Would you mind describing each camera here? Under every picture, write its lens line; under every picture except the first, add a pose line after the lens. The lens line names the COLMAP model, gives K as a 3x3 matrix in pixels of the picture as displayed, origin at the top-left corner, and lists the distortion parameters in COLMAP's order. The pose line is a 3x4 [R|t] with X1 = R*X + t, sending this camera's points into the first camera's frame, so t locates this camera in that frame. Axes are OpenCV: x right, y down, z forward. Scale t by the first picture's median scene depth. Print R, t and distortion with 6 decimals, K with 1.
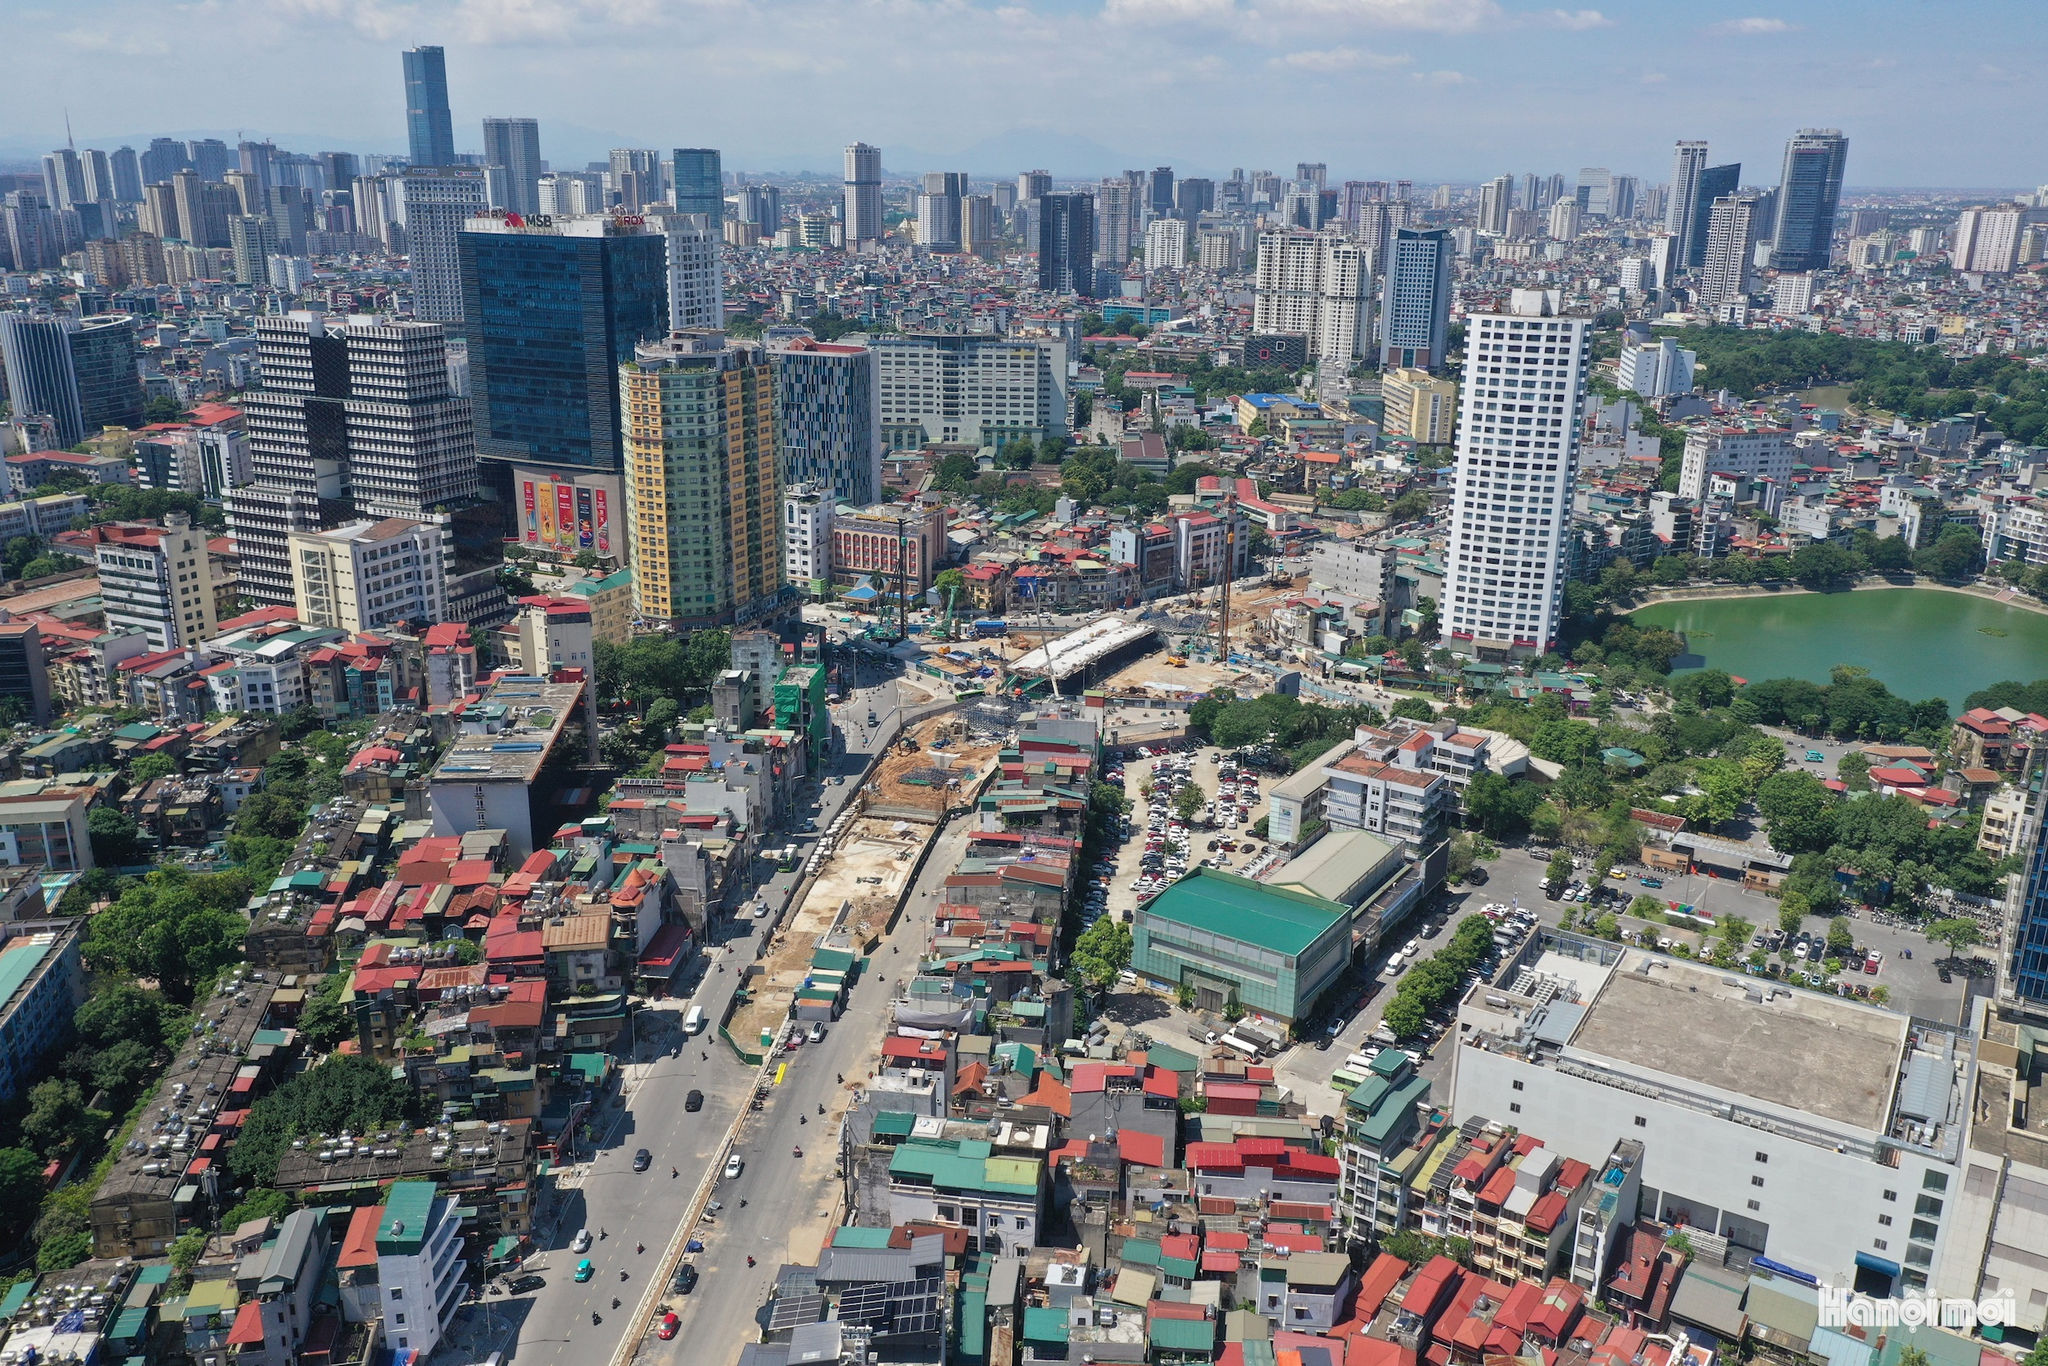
lens RADIAL K [[1629.1, 0, 1025.6], [0, 1629.1, 682.2], [0, 0, 1]] dist [0.006515, 0.004113]
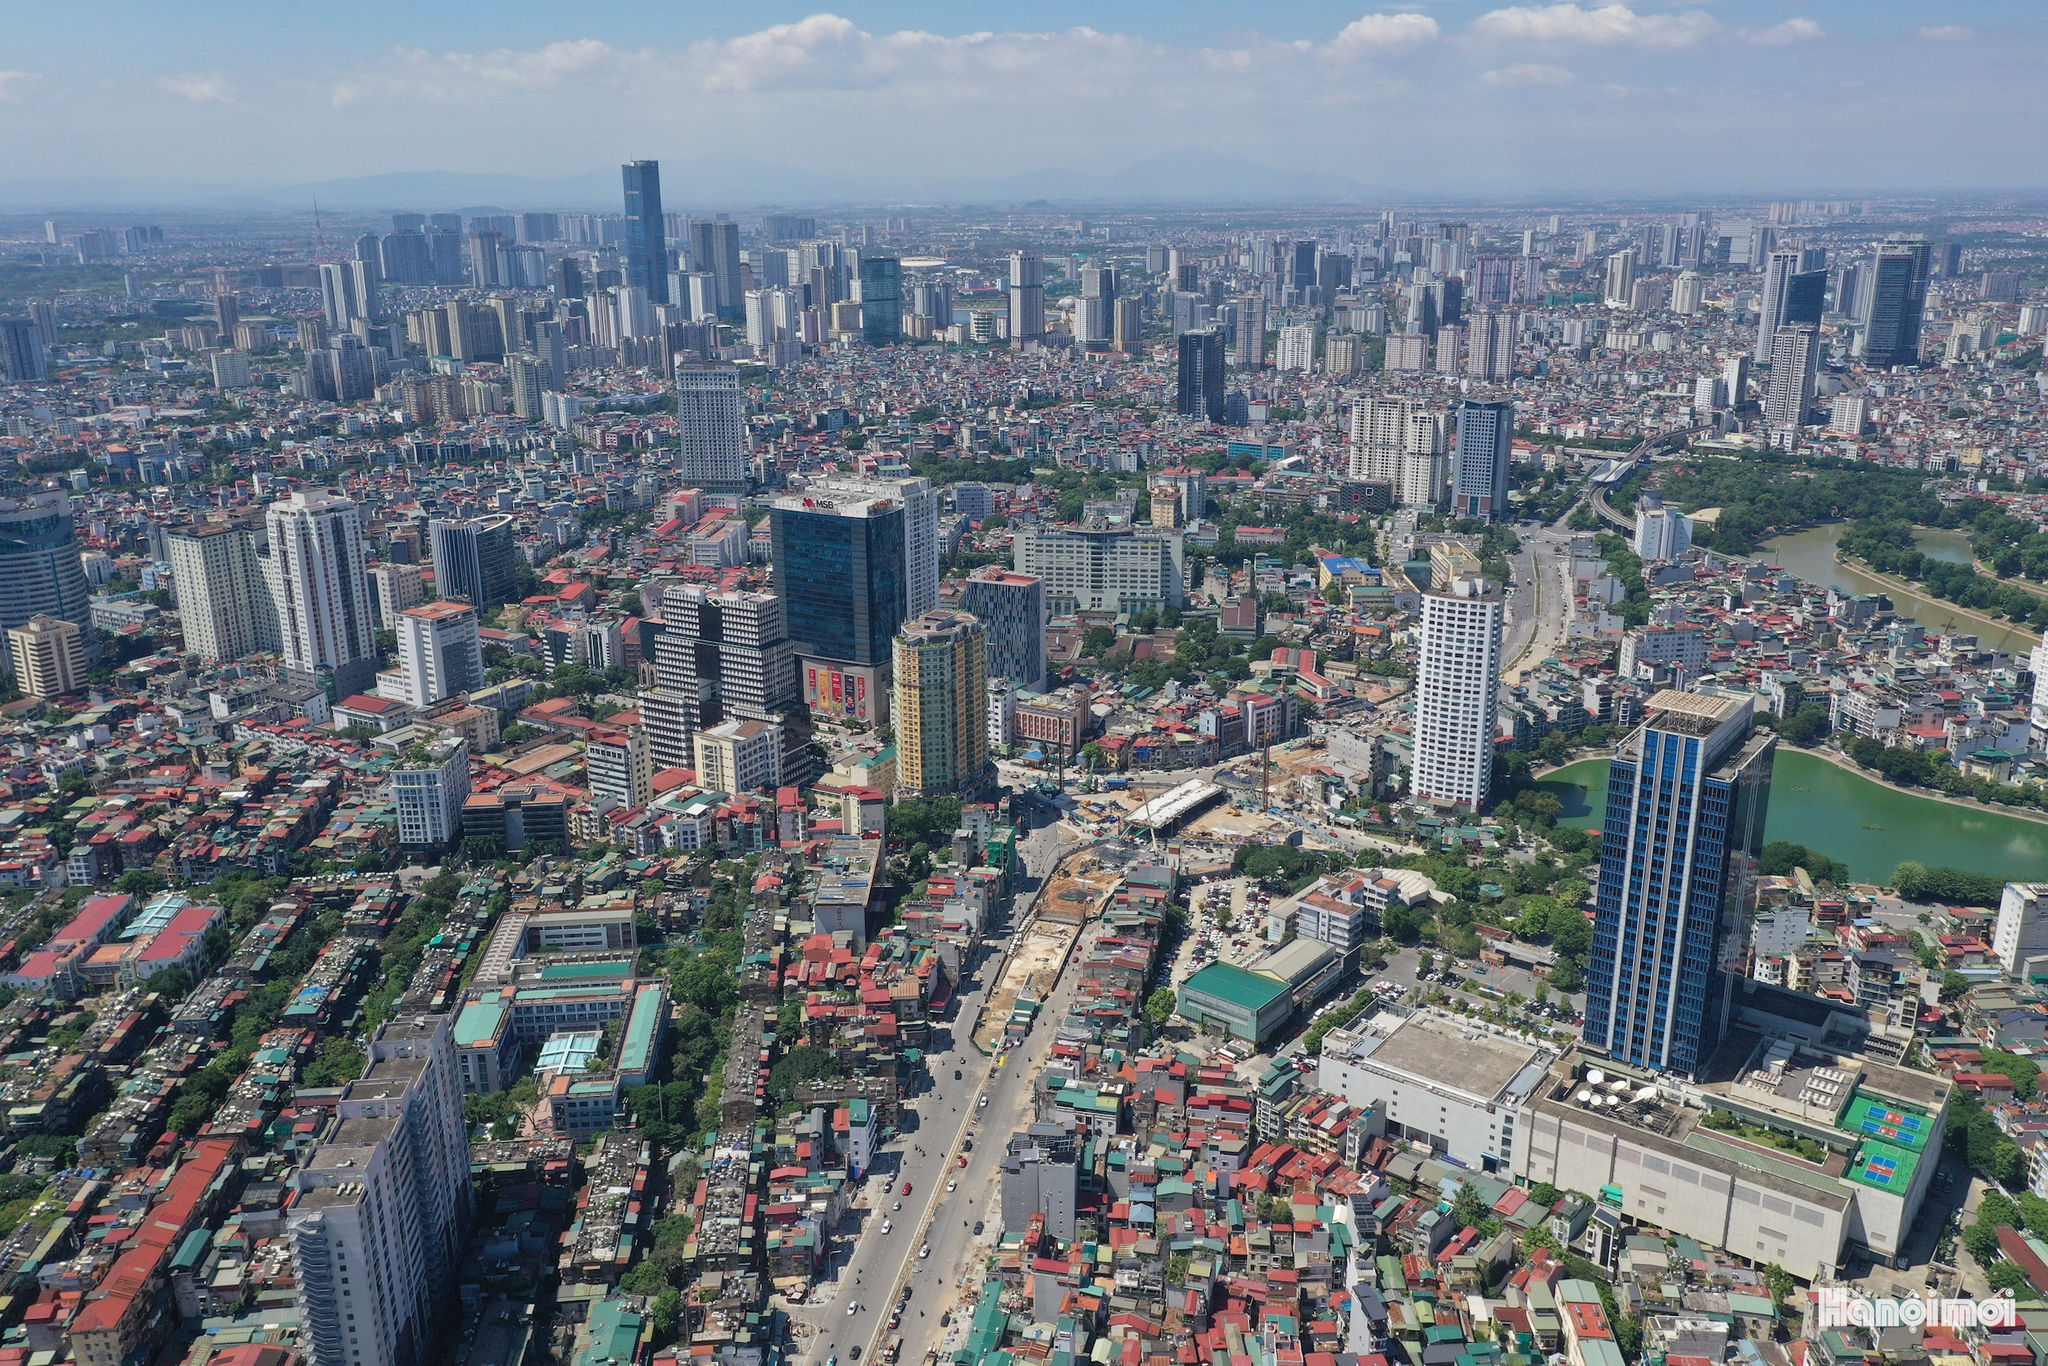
lens RADIAL K [[1629.1, 0, 1022.7], [0, 1629.1, 684.2], [0, 0, 1]] dist [0.006515, 0.004113]
pose [[0.995274, 0.006611, -0.096884, 0.043691], [-0.007339, 0.999947, -0.007154, -0.132525], [0.096832, 0.007831, 0.995270, -0.627275]]
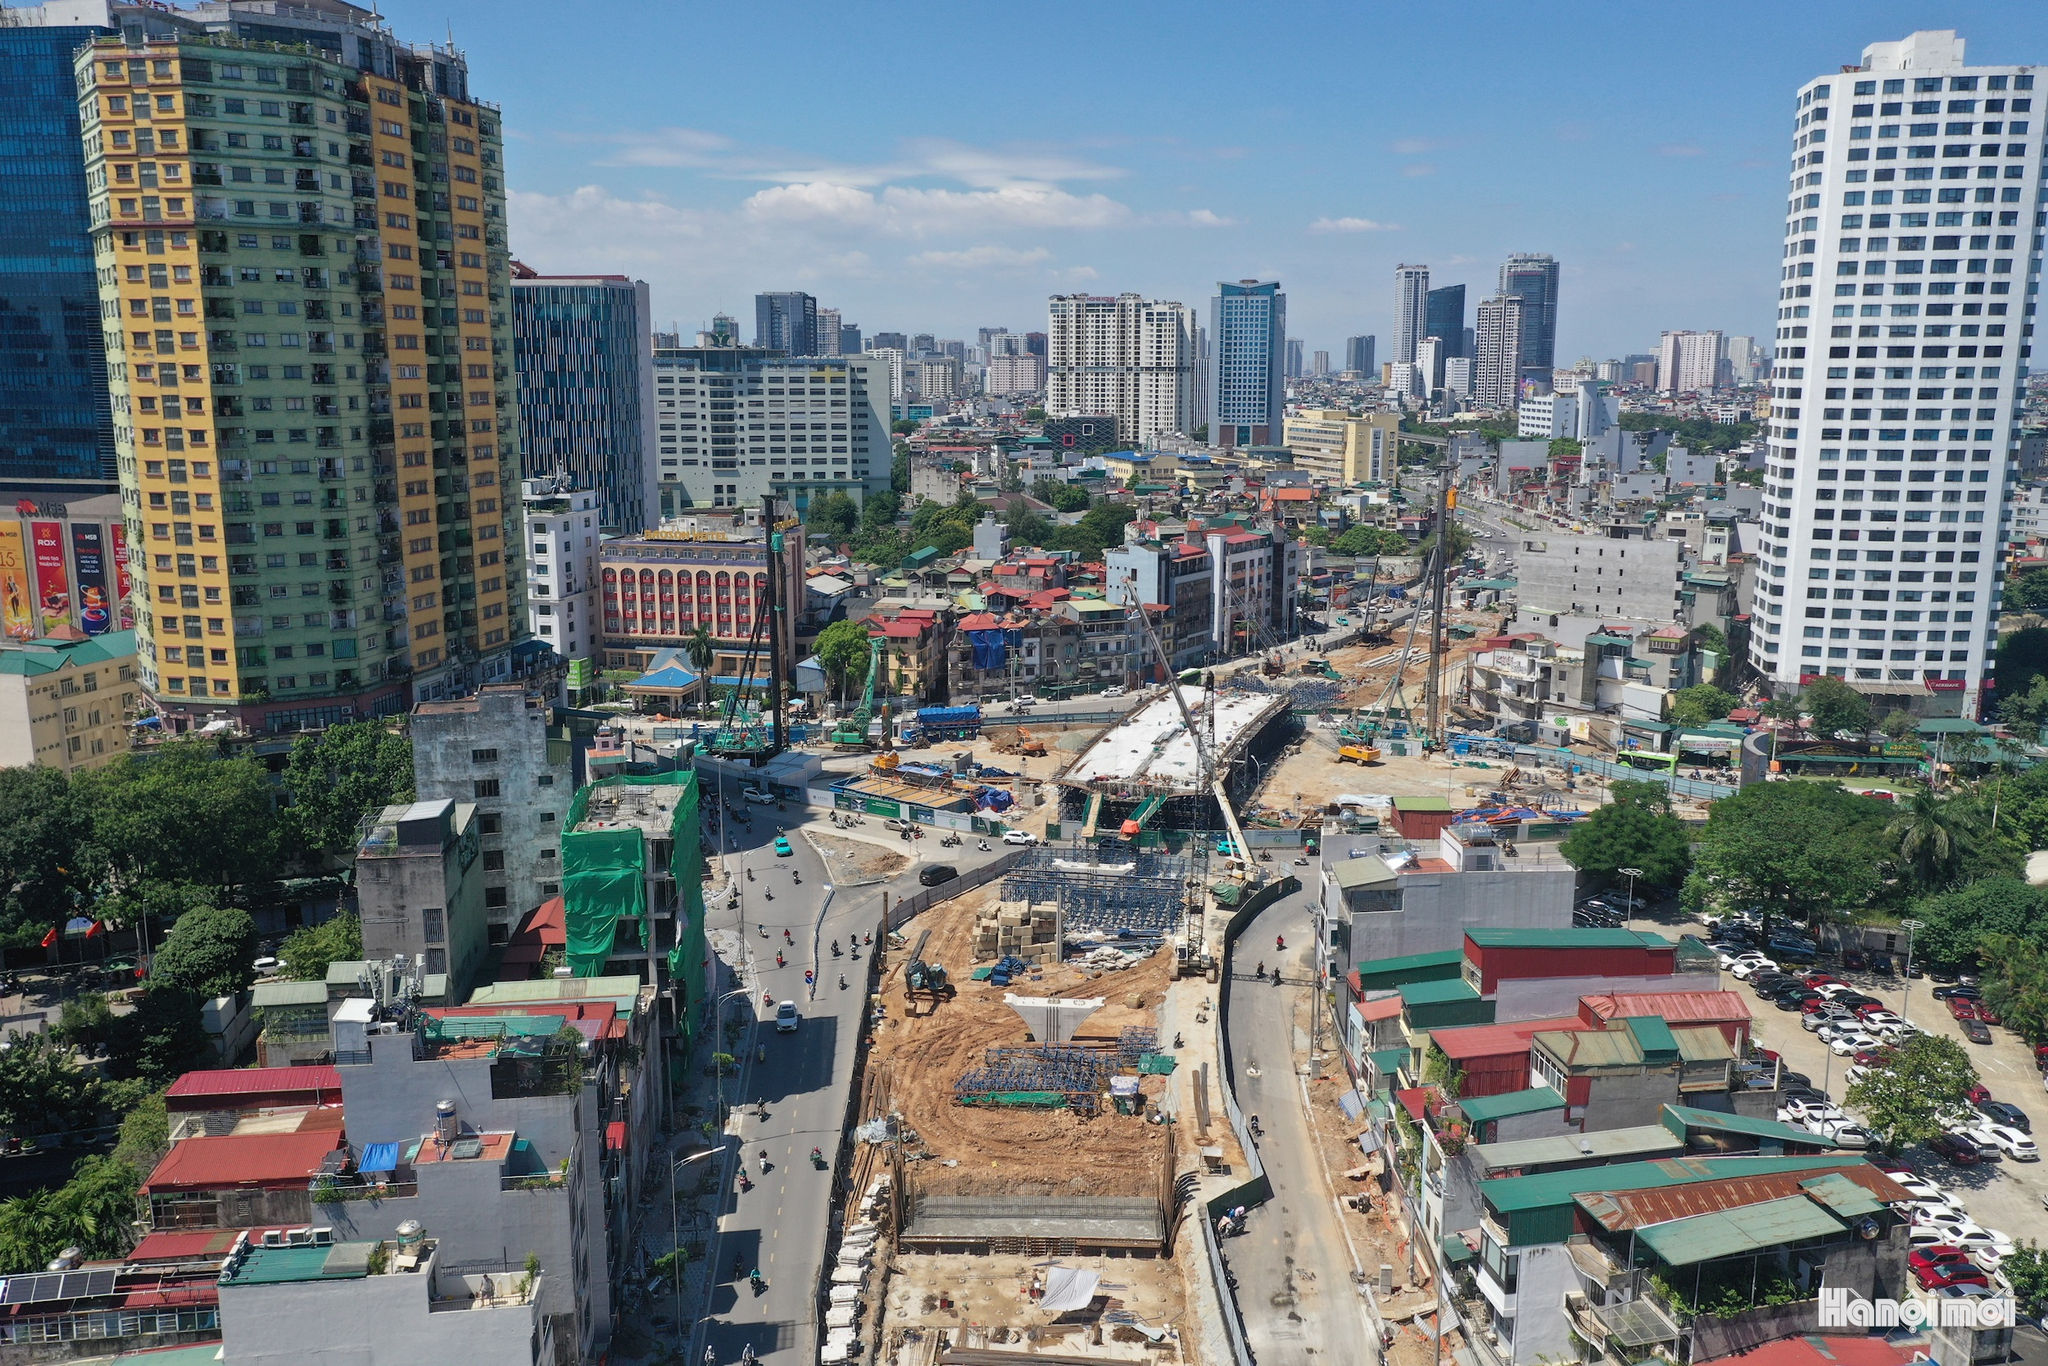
lens RADIAL K [[1629.1, 0, 1029.9], [0, 1629.1, 685.0], [0, 0, 1]] dist [0.006515, 0.004113]
pose [[0.978527, -0.052793, 0.199243, -0.109317], [0.074710, 0.991753, -0.104136, 0.010968], [-0.192103, 0.116785, 0.974401, 0.577403]]
